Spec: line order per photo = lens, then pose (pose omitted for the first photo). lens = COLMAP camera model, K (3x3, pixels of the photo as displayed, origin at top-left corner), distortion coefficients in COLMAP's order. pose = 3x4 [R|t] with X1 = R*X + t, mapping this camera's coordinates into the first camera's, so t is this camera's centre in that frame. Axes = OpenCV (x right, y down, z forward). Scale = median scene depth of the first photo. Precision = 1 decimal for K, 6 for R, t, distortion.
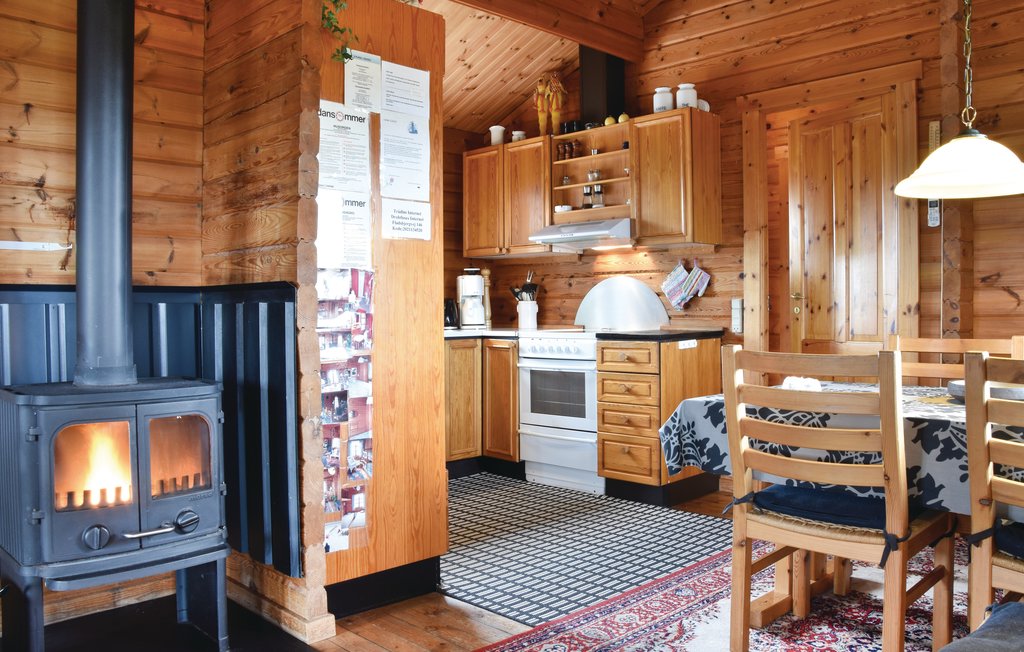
lens RADIAL K [[806.9, 0, 513.4], [0, 806.9, 340.4], [0, 0, 1]] dist [-0.148070, 0.121415]
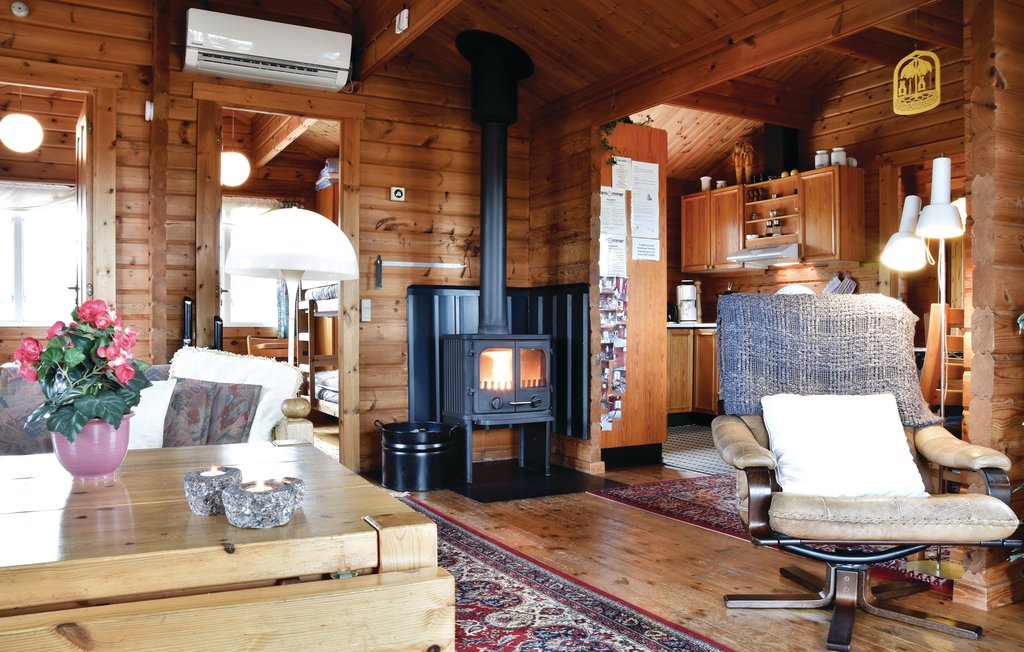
lens RADIAL K [[806.9, 0, 513.4], [0, 806.9, 340.4], [0, 0, 1]] dist [-0.148070, 0.121415]
pose [[0.962399, 0.009003, -0.271491, 0.066611], [-0.015493, 0.999643, -0.021771, 0.091568], [0.271198, 0.025158, 0.962195, -0.761724]]
